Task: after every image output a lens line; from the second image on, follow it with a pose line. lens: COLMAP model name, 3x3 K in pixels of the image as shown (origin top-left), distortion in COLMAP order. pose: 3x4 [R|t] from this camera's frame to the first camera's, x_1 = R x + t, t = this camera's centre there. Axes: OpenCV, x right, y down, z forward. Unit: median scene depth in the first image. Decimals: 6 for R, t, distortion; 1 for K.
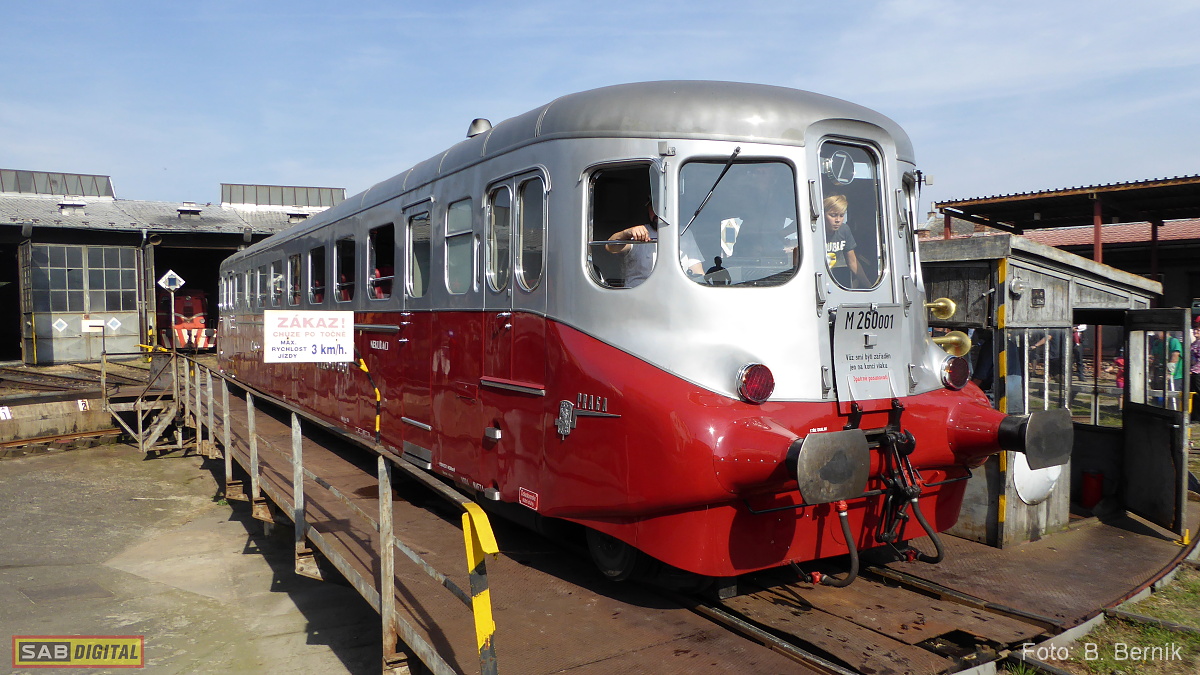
lens RADIAL K [[883.7, 0, 598.9], [0, 883.7, 337.4], [0, 0, 1]] dist [-0.040000, -0.001189]
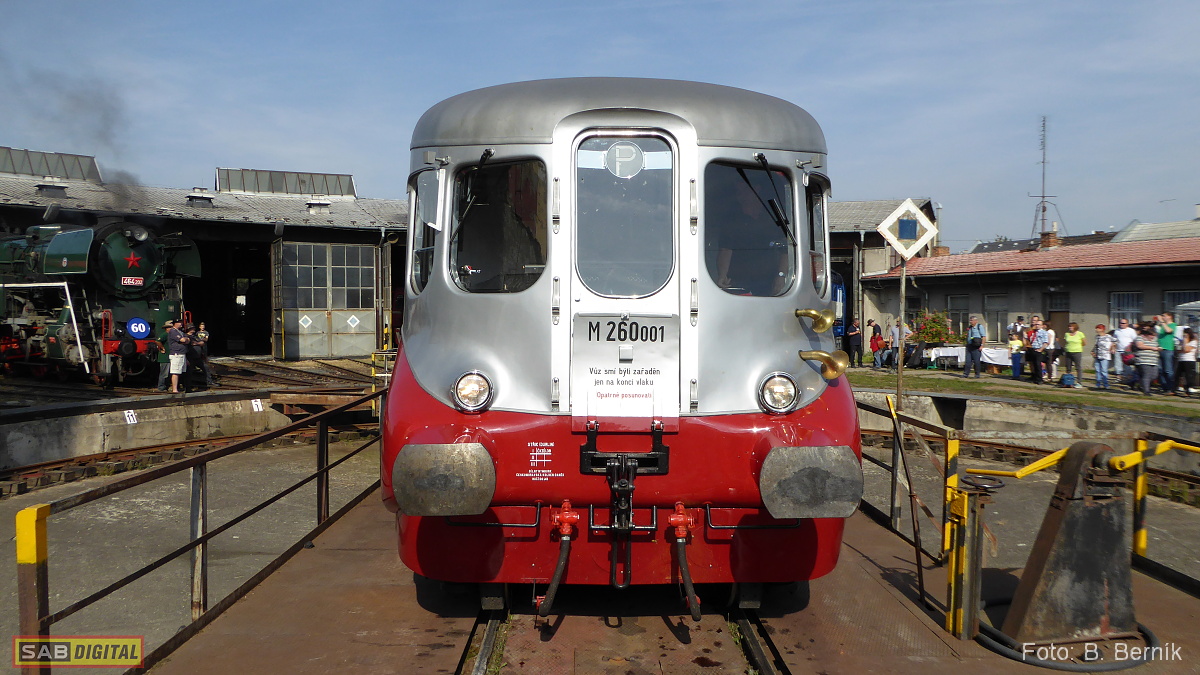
lens RADIAL K [[1111.9, 0, 759.1], [0, 1111.9, 363.6], [0, 0, 1]] dist [-0.001417, -0.196119]
pose [[0.912130, 0.037430, -0.408189, 0.869419], [-0.035229, 0.999296, 0.012910, -0.005568], [0.408384, 0.002604, 0.912806, 0.003714]]
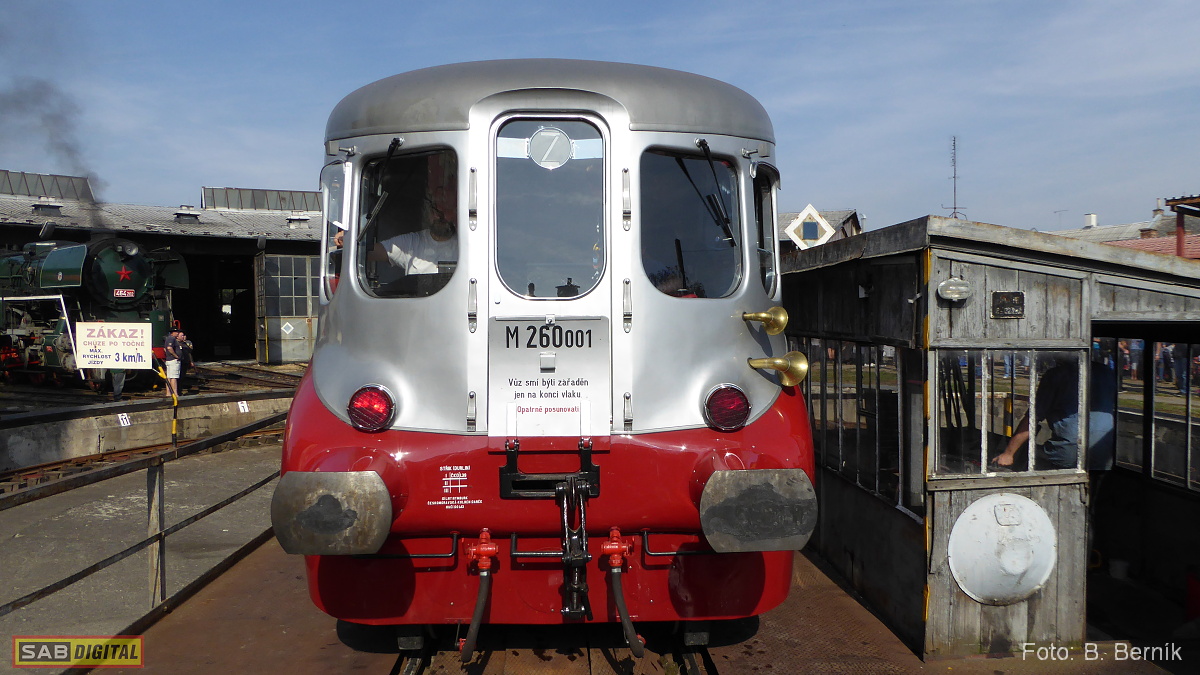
lens RADIAL K [[960.0, 0, 650.1], [0, 960.0, 340.3], [0, 0, 1]] dist [-0.049394, 0.001253]
pose [[0.882258, 0.013626, -0.470570, 0.767301], [-0.015241, 0.999884, 0.000378, -0.017295], [0.470520, 0.006838, 0.882363, 0.263421]]
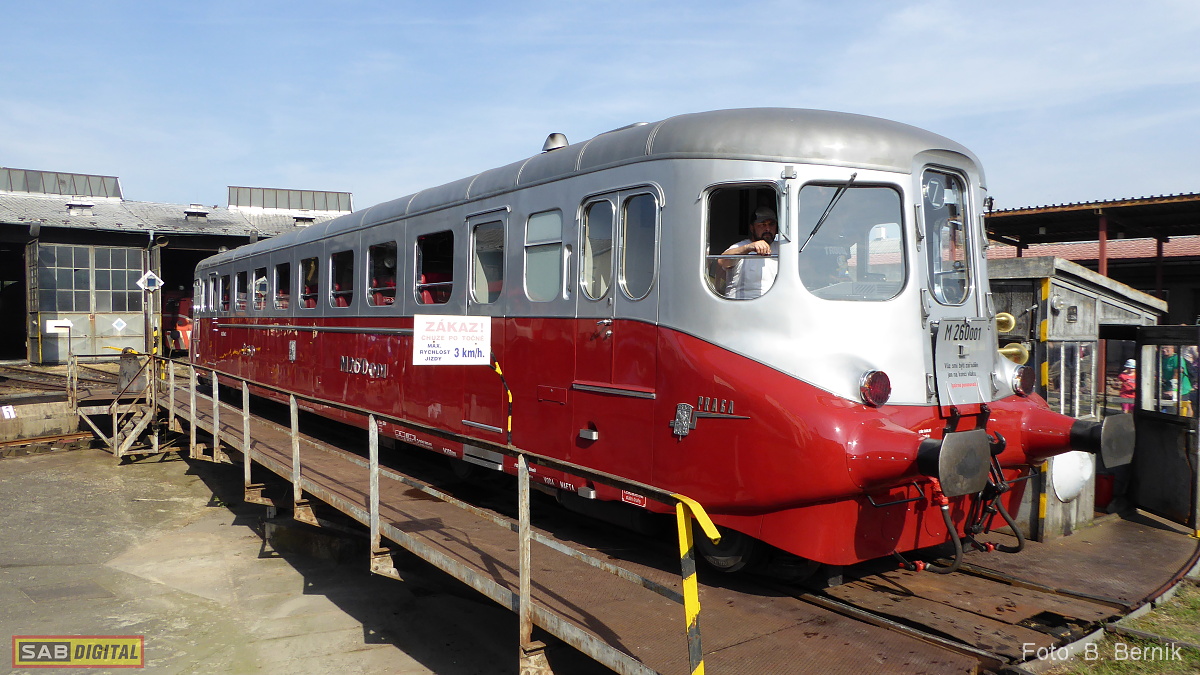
lens RADIAL K [[886.3, 0, 597.2], [0, 886.3, 337.2], [0, 0, 1]] dist [-0.040843, 0.002936]
pose [[0.996552, 0.013730, 0.081831, -0.230725], [-0.012941, 0.999865, -0.010160, 0.003682], [-0.081960, 0.009066, 0.996594, -0.060271]]
